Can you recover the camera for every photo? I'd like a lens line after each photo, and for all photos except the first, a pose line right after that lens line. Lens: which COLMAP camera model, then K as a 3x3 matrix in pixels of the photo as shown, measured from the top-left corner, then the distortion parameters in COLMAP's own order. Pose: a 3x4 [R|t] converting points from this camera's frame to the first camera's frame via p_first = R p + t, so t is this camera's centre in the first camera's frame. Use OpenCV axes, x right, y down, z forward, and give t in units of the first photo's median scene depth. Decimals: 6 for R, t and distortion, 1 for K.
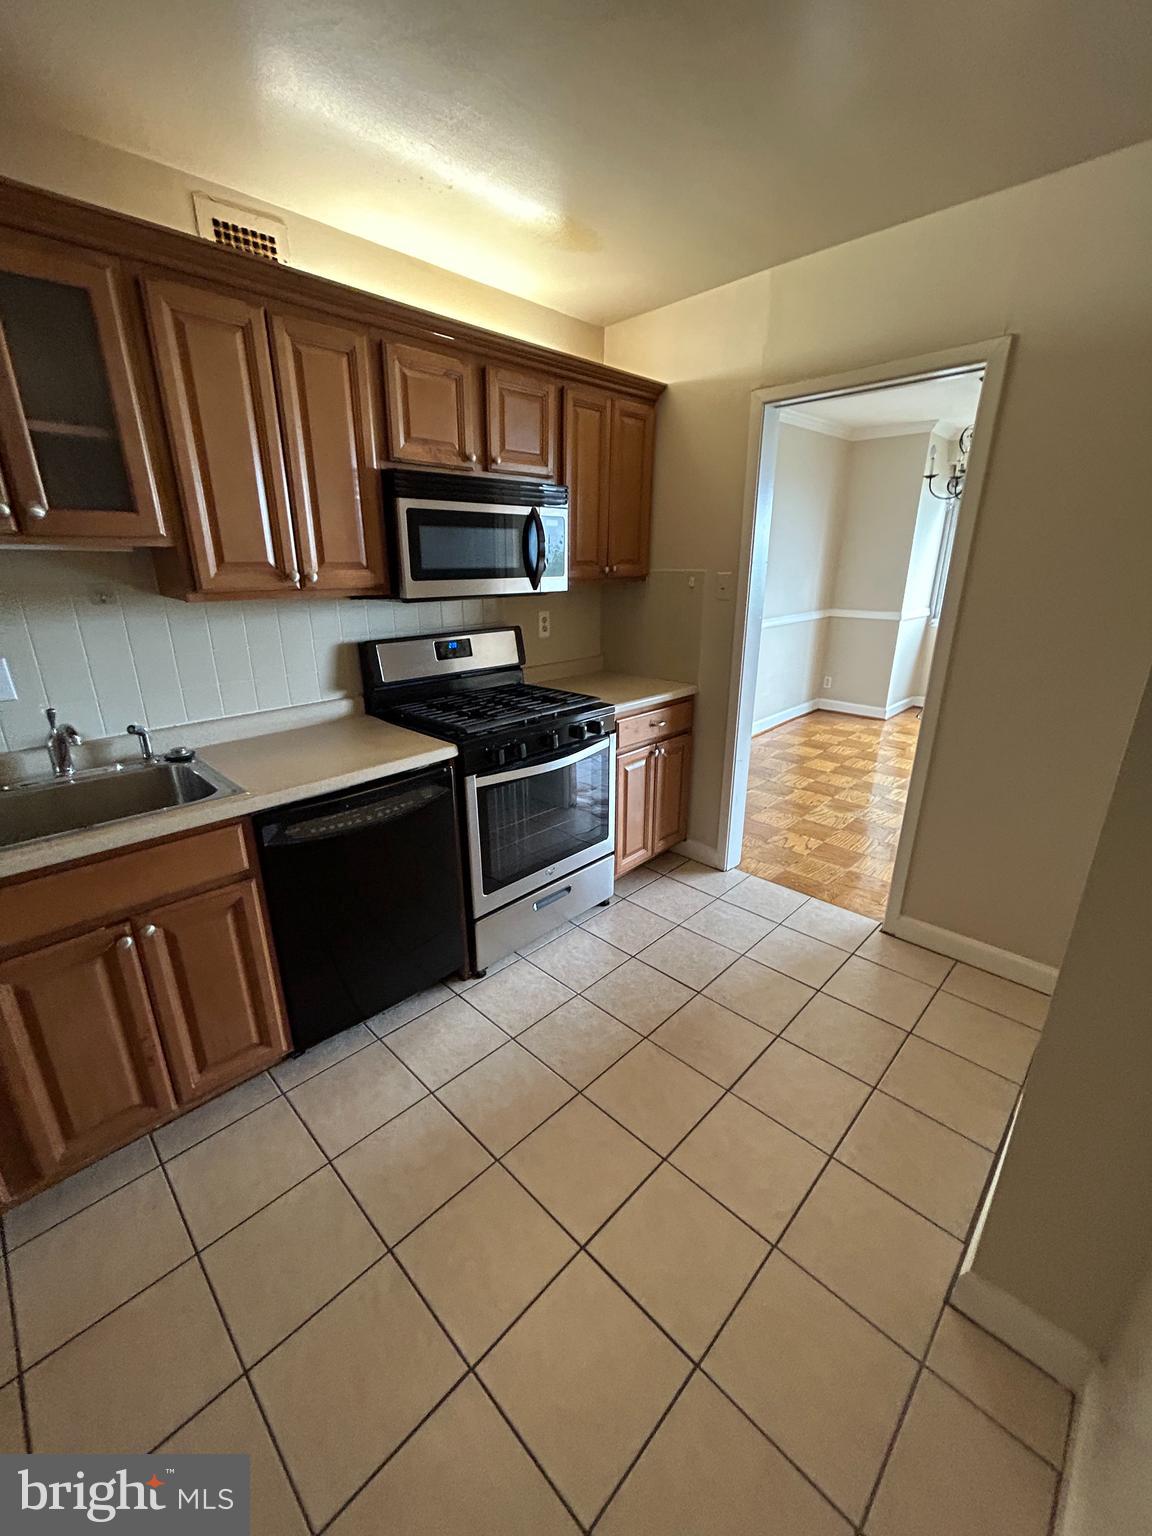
lens RADIAL K [[613.4, 0, 576.0], [0, 613.4, 768.0], [0, 0, 1]] dist [0.000466, 0.000131]
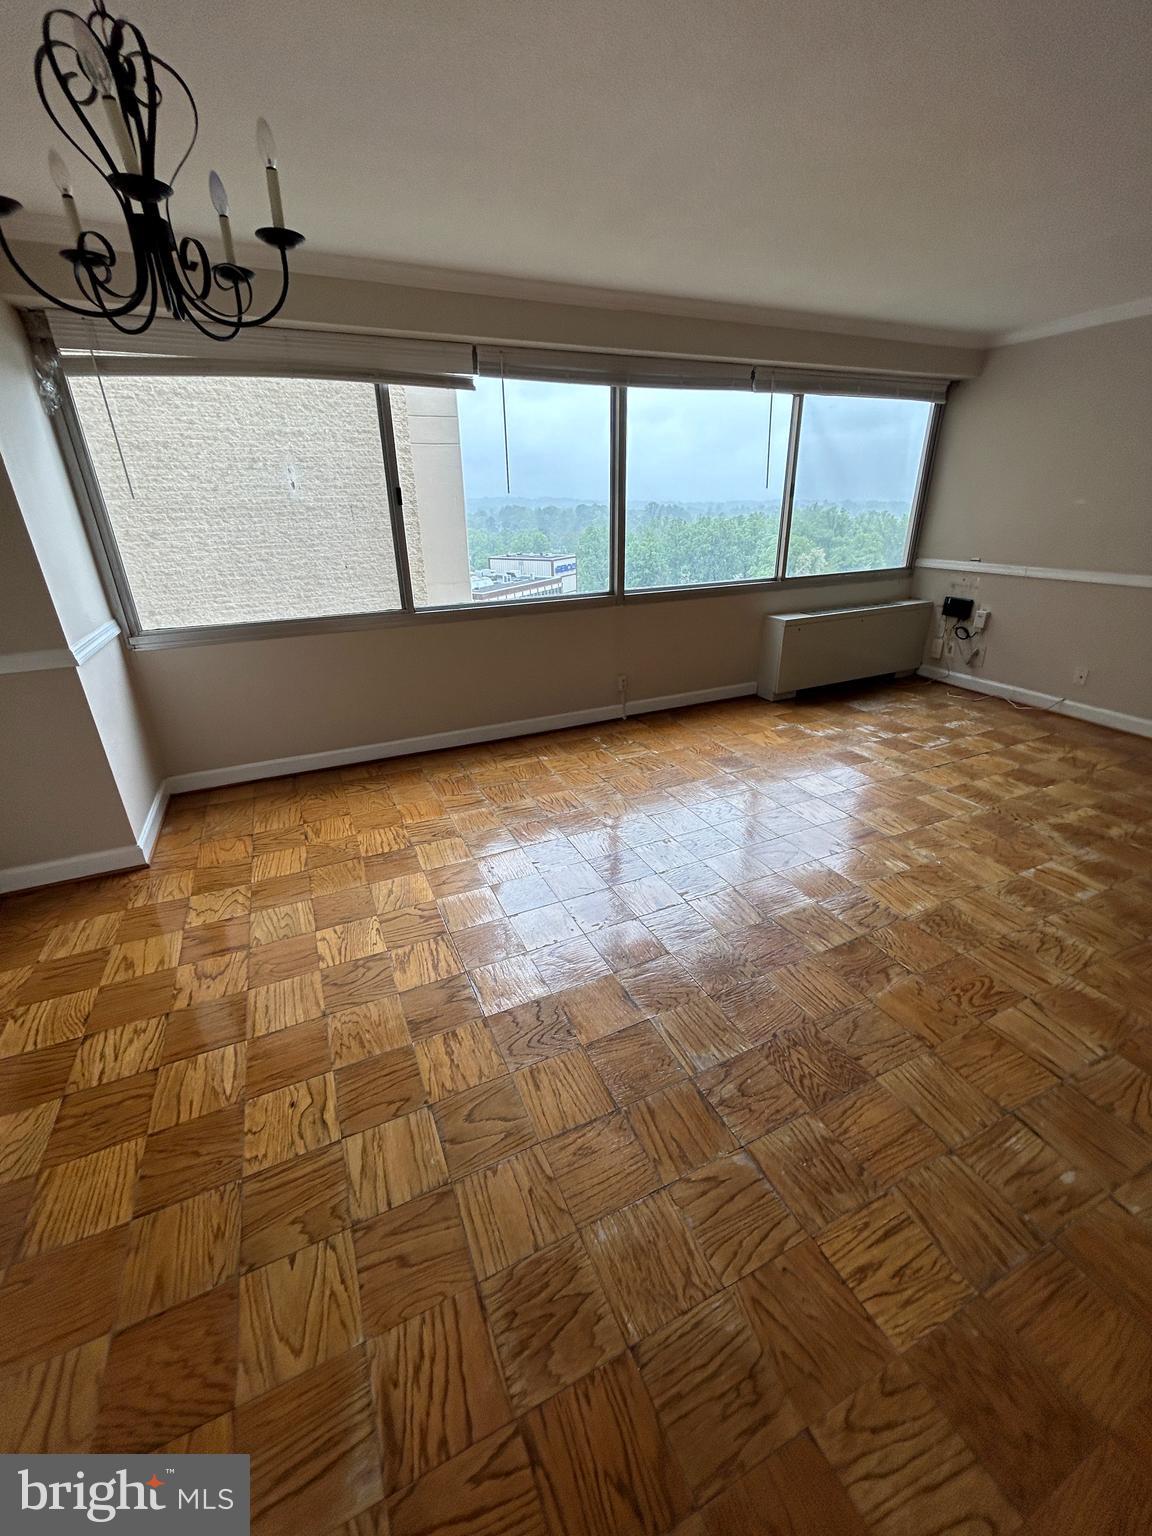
lens RADIAL K [[613.4, 0, 576.0], [0, 613.4, 768.0], [0, 0, 1]] dist [0.000466, 0.000131]
pose [[0.357087, -0.372394, 0.856628, 0.281893], [0.309317, 0.912490, 0.267740, -0.200020], [-0.881369, 0.169363, 0.441026, 0.563396]]
